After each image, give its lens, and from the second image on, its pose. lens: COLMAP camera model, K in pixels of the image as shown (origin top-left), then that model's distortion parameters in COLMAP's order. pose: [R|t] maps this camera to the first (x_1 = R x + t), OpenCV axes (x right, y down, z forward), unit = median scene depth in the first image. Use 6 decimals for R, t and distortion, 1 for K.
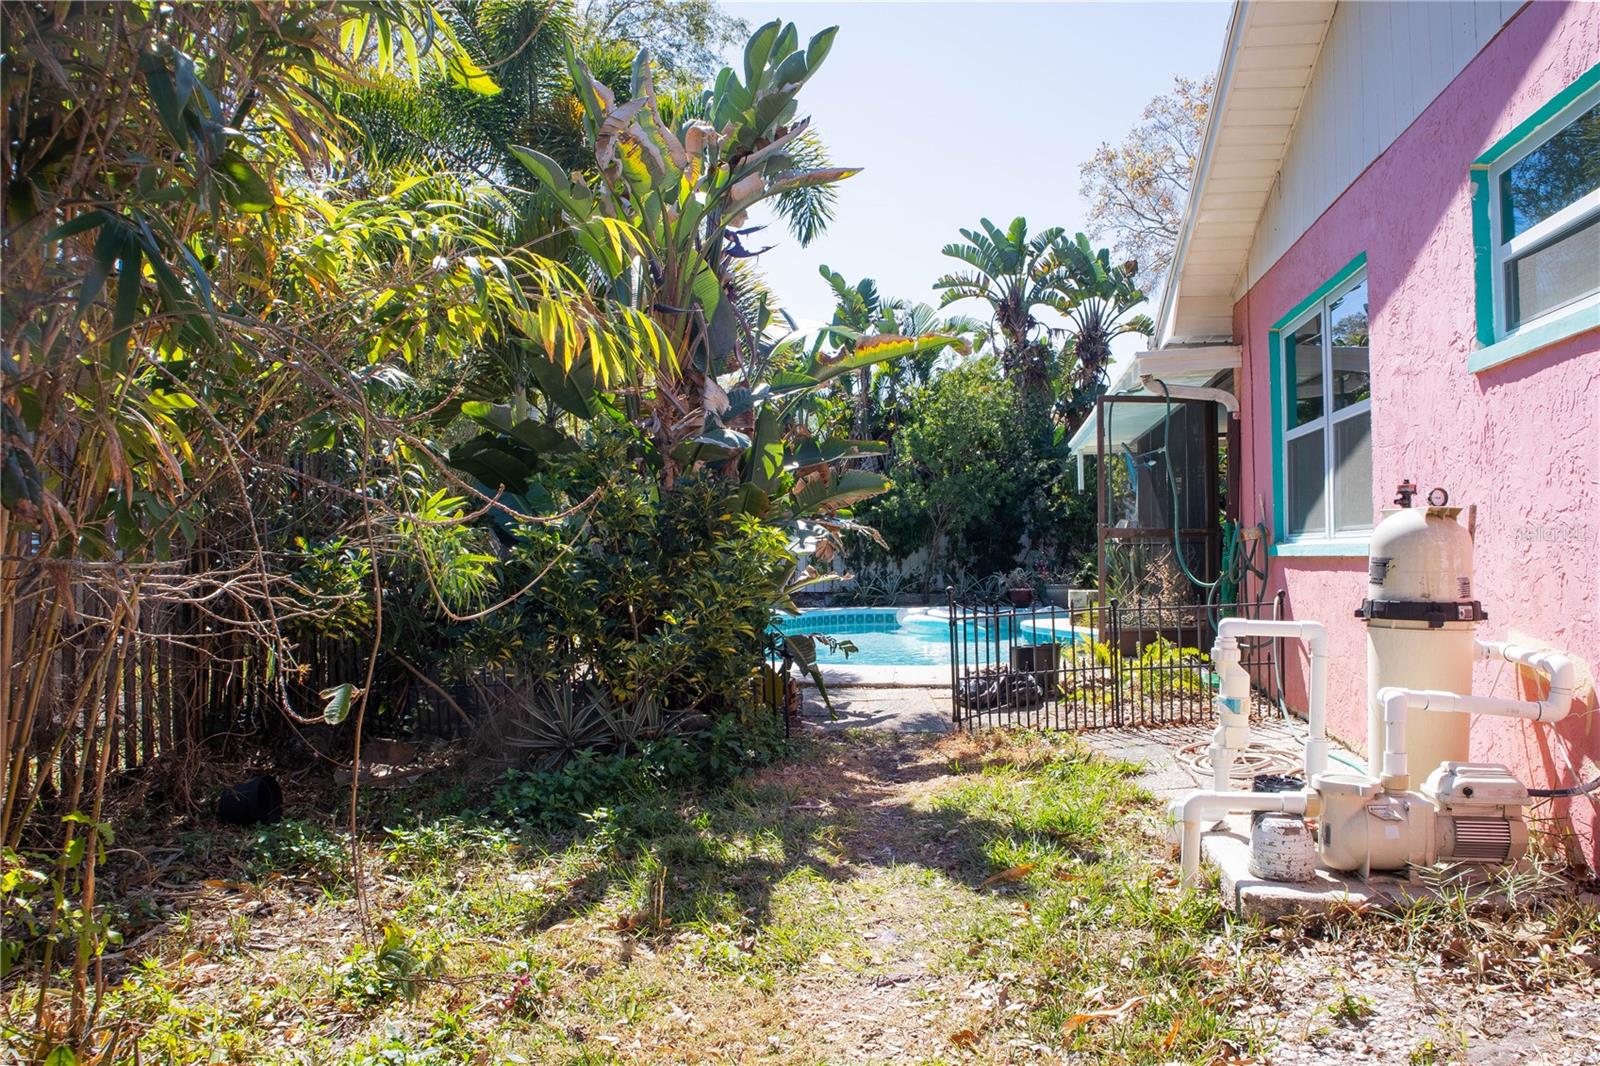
lens RADIAL K [[1102.6, 0, 804.5], [0, 1102.6, 533.8], [0, 0, 1]] dist [-0.132871, 0.085913]
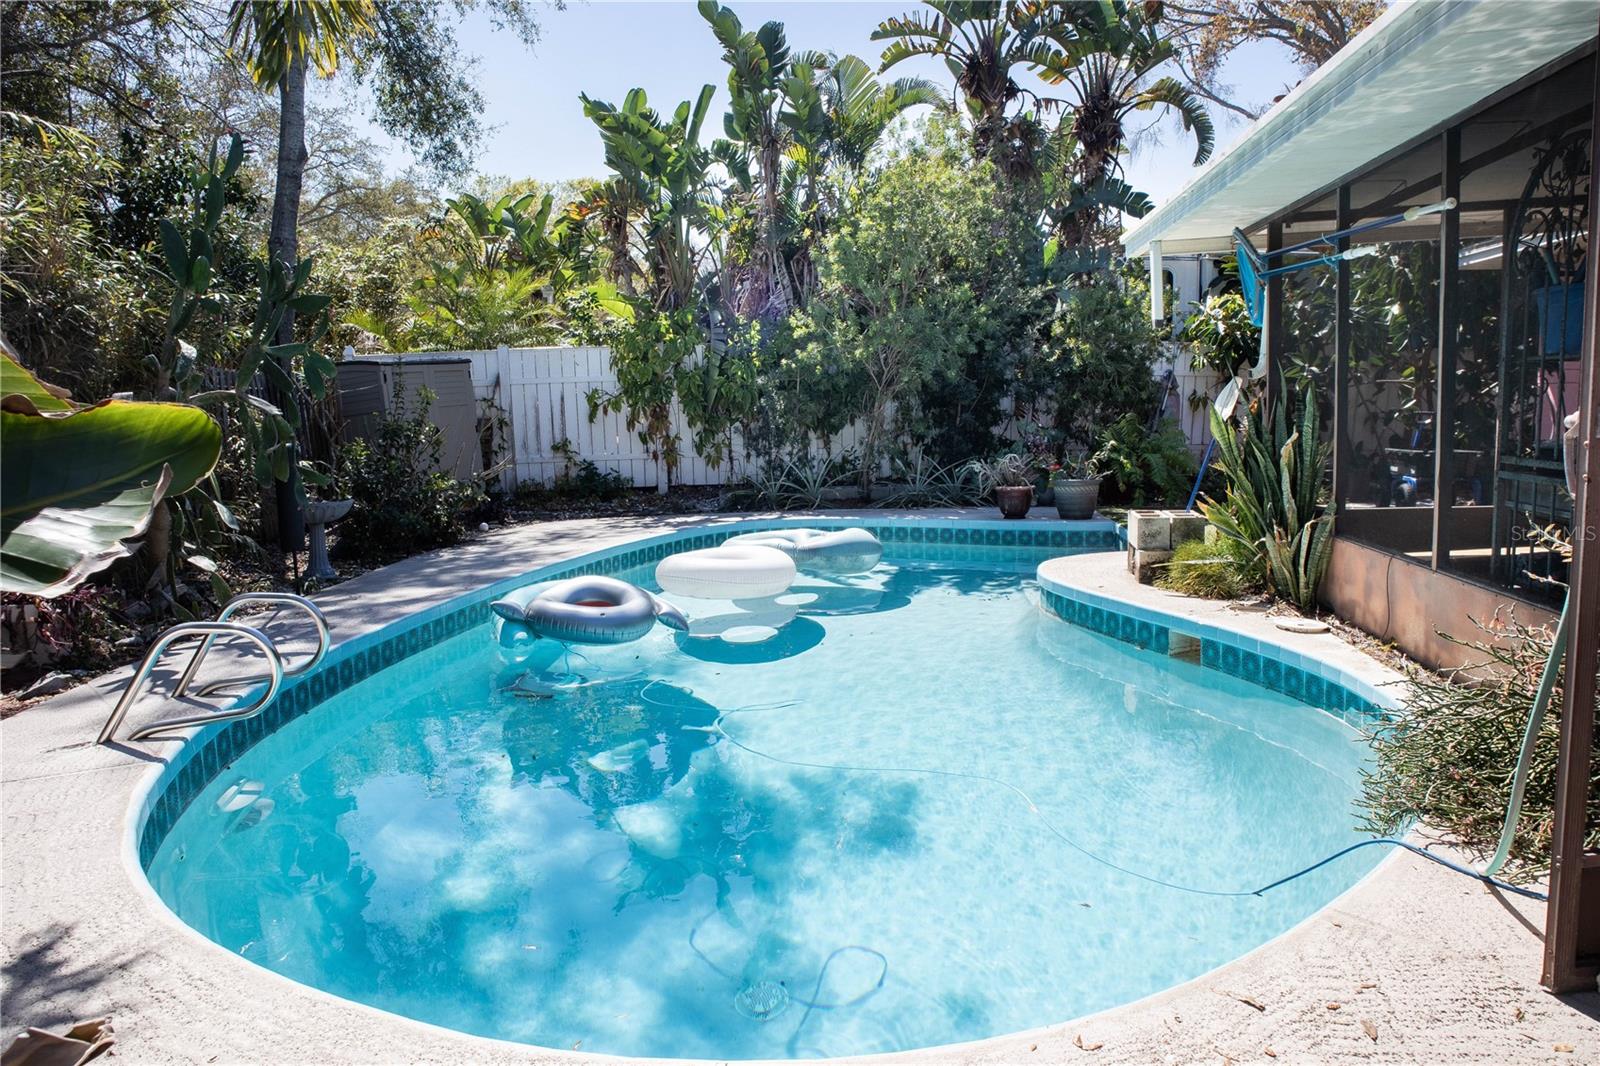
lens RADIAL K [[1102.6, 0, 804.5], [0, 1102.6, 533.8], [0, 0, 1]] dist [-0.132871, 0.085913]
pose [[0.998389, -0.028391, 0.049117, 0.035384], [0.021809, 0.991313, 0.129703, -0.005605], [-0.052373, -0.128423, 0.990336, 0.297649]]
